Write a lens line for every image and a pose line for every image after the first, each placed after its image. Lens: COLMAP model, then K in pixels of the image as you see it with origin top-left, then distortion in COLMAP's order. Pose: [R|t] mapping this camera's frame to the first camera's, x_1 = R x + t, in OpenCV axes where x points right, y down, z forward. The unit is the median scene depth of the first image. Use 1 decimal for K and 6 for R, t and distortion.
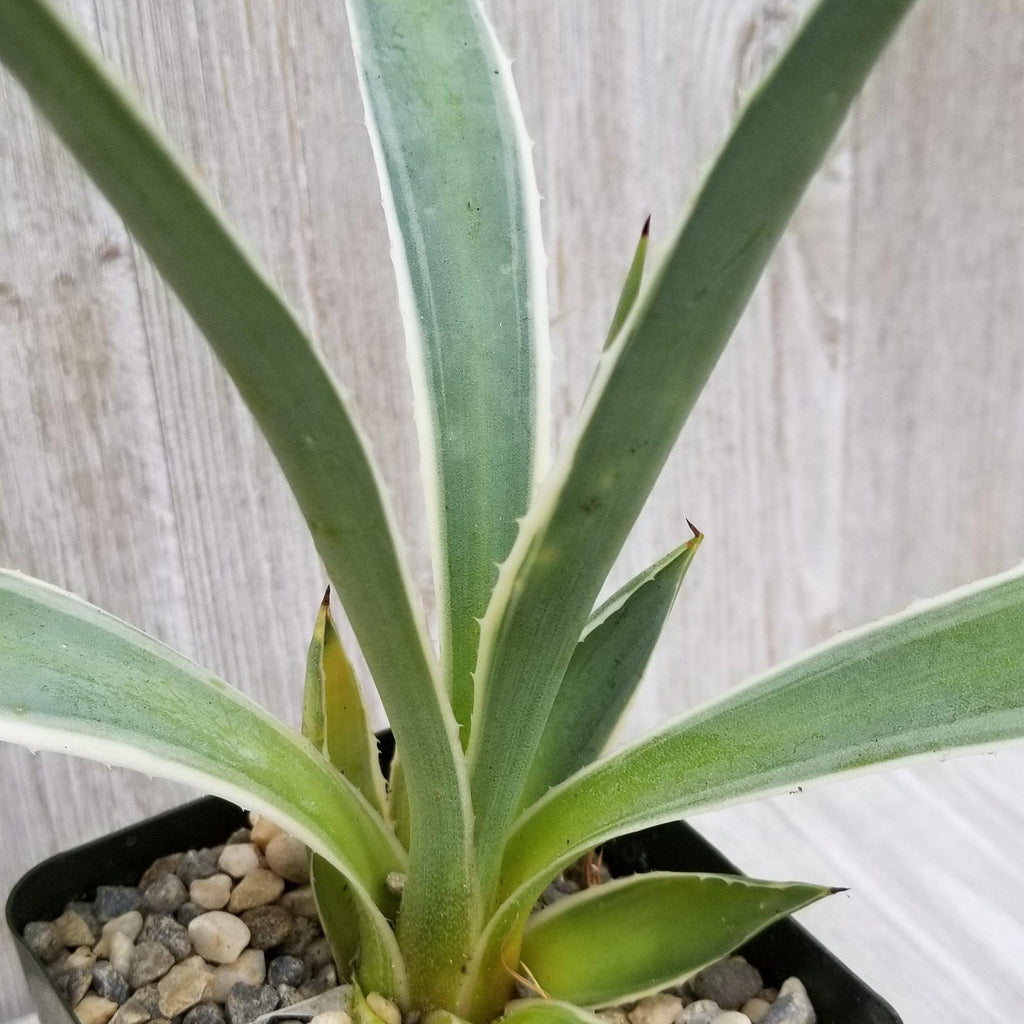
lens RADIAL K [[1793.0, 0, 540.7], [0, 1793.0, 647.7], [0, 0, 1]] dist [-0.039661, 0.000000]
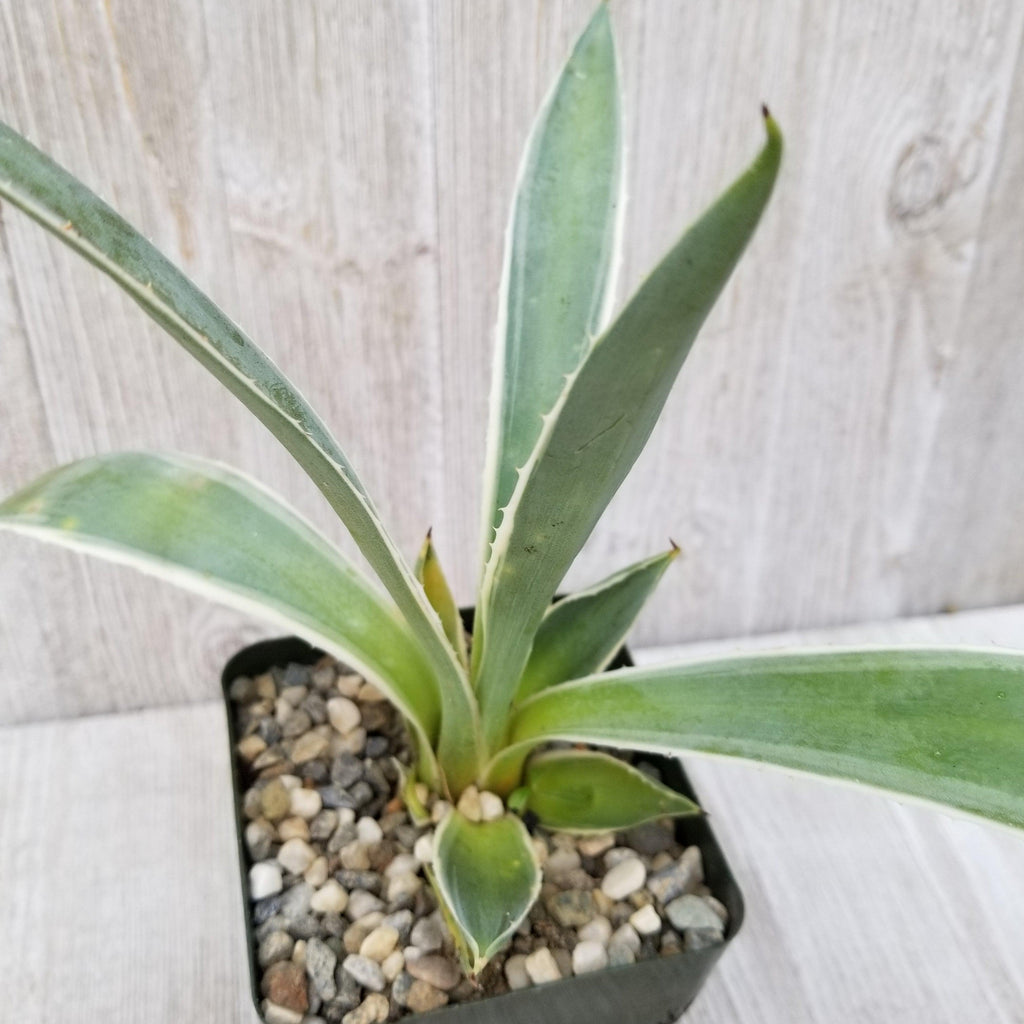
lens RADIAL K [[1137.6, 0, 513.0], [0, 1137.6, 506.3], [0, 0, 1]] dist [-0.022882, 0.000000]
pose [[0.935910, 0.222516, -0.273055, 0.202734], [-0.200473, 0.973893, 0.106508, -0.164311], [0.289626, -0.044942, 0.956084, 0.085018]]
